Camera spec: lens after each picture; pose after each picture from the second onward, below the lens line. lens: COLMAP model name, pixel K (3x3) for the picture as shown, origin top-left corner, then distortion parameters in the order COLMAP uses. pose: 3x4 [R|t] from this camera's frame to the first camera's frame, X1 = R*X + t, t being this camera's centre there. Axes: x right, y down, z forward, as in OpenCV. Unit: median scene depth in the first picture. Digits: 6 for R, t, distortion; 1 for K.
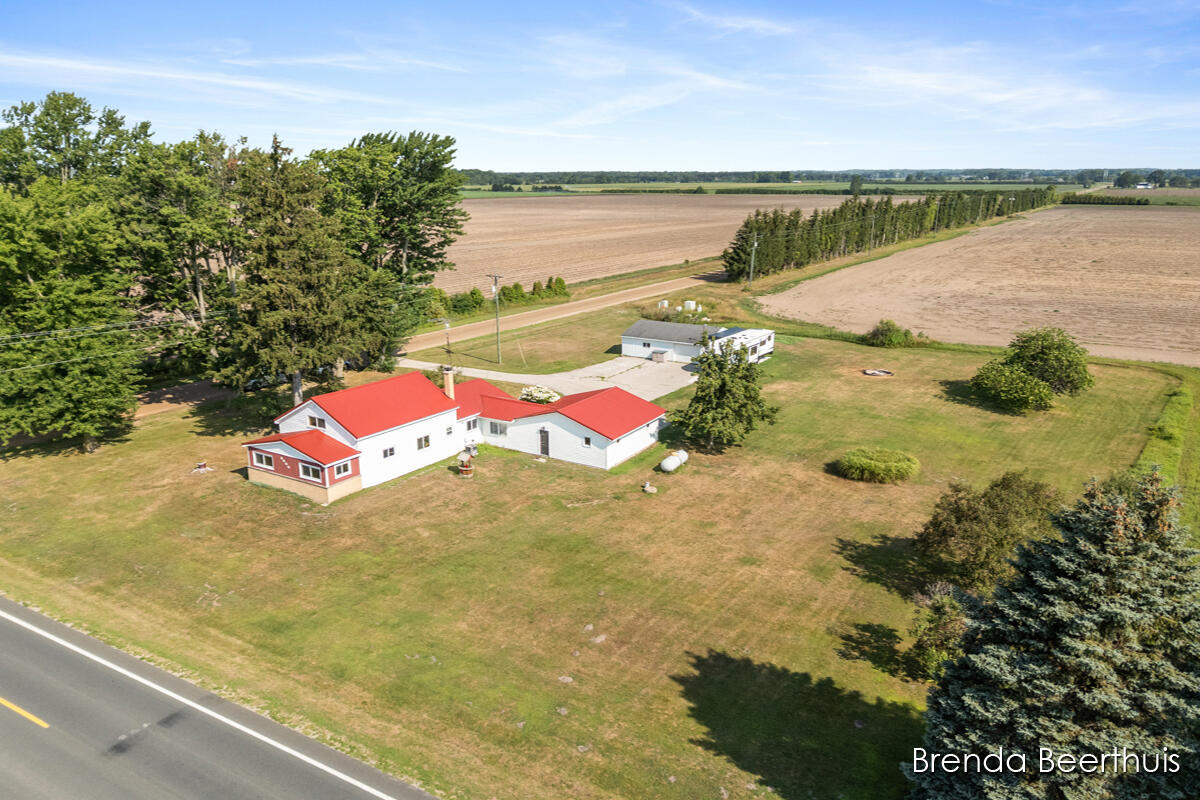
lens RADIAL K [[877.8, 0, 601.2], [0, 877.8, 424.8], [0, 0, 1]] dist [0.089262, -0.093133]
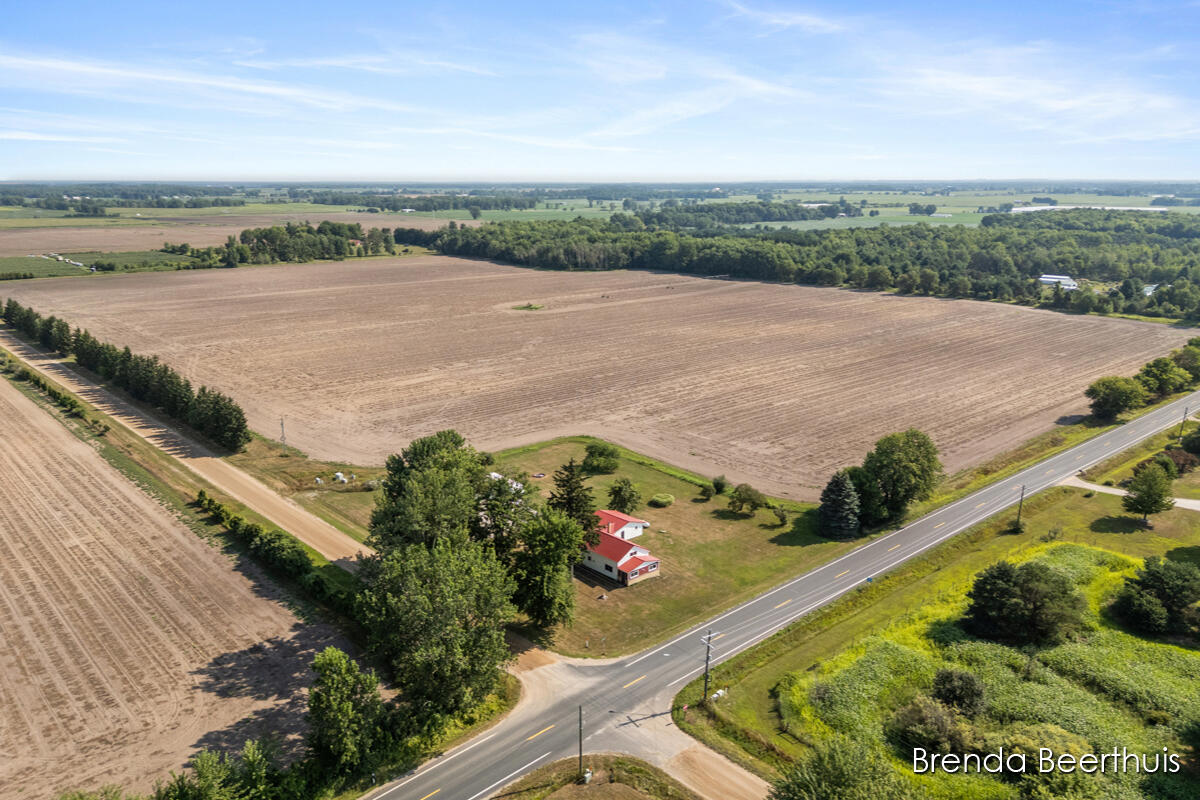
lens RADIAL K [[877.8, 0, 601.2], [0, 877.8, 424.8], [0, 0, 1]] dist [0.089262, -0.093133]
pose [[0.294773, -0.268274, 0.917136, -2.422590], [0.270101, 0.944034, 0.189329, -0.816276], [-0.916599, 0.191910, 0.350737, 0.043508]]
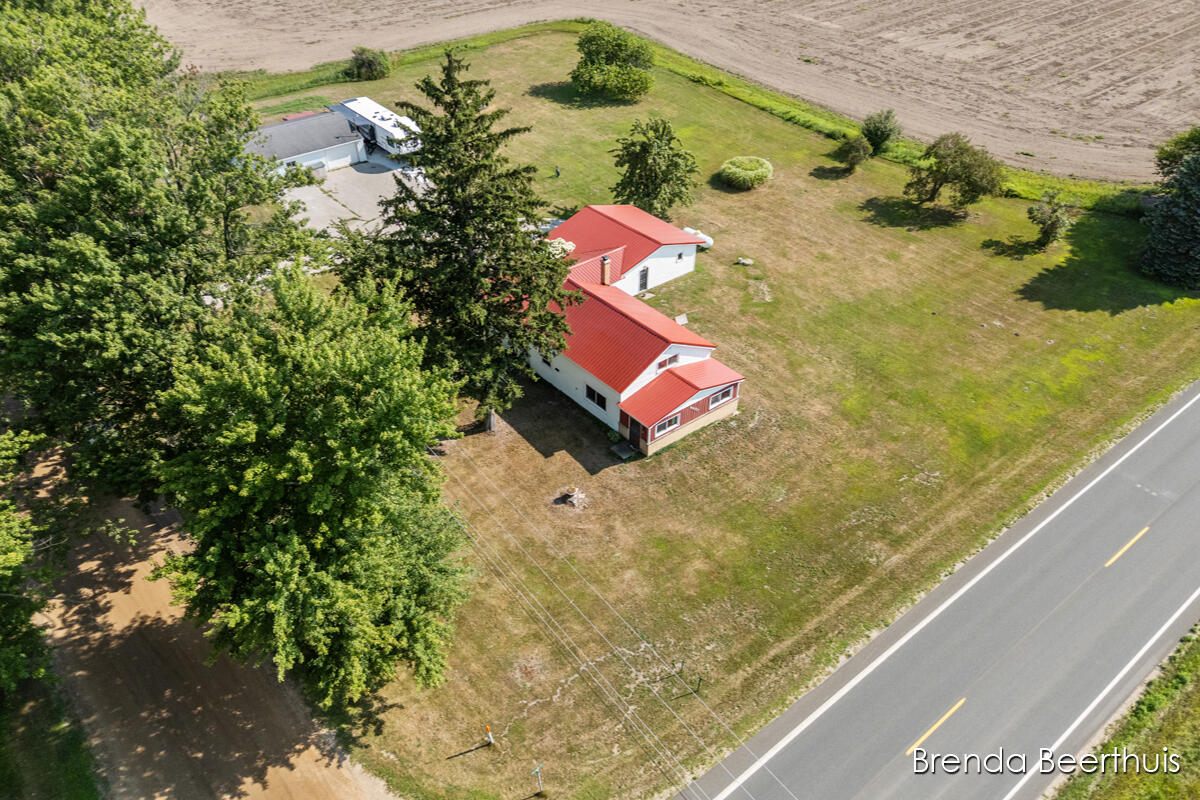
lens RADIAL K [[877.8, 0, 601.2], [0, 877.8, 424.8], [0, 0, 1]] dist [0.089262, -0.093133]
pose [[0.342109, -0.604570, 0.719345, -0.935121], [0.270641, 0.796493, 0.540696, -0.421125], [-0.899842, 0.009707, 0.436109, 0.570446]]
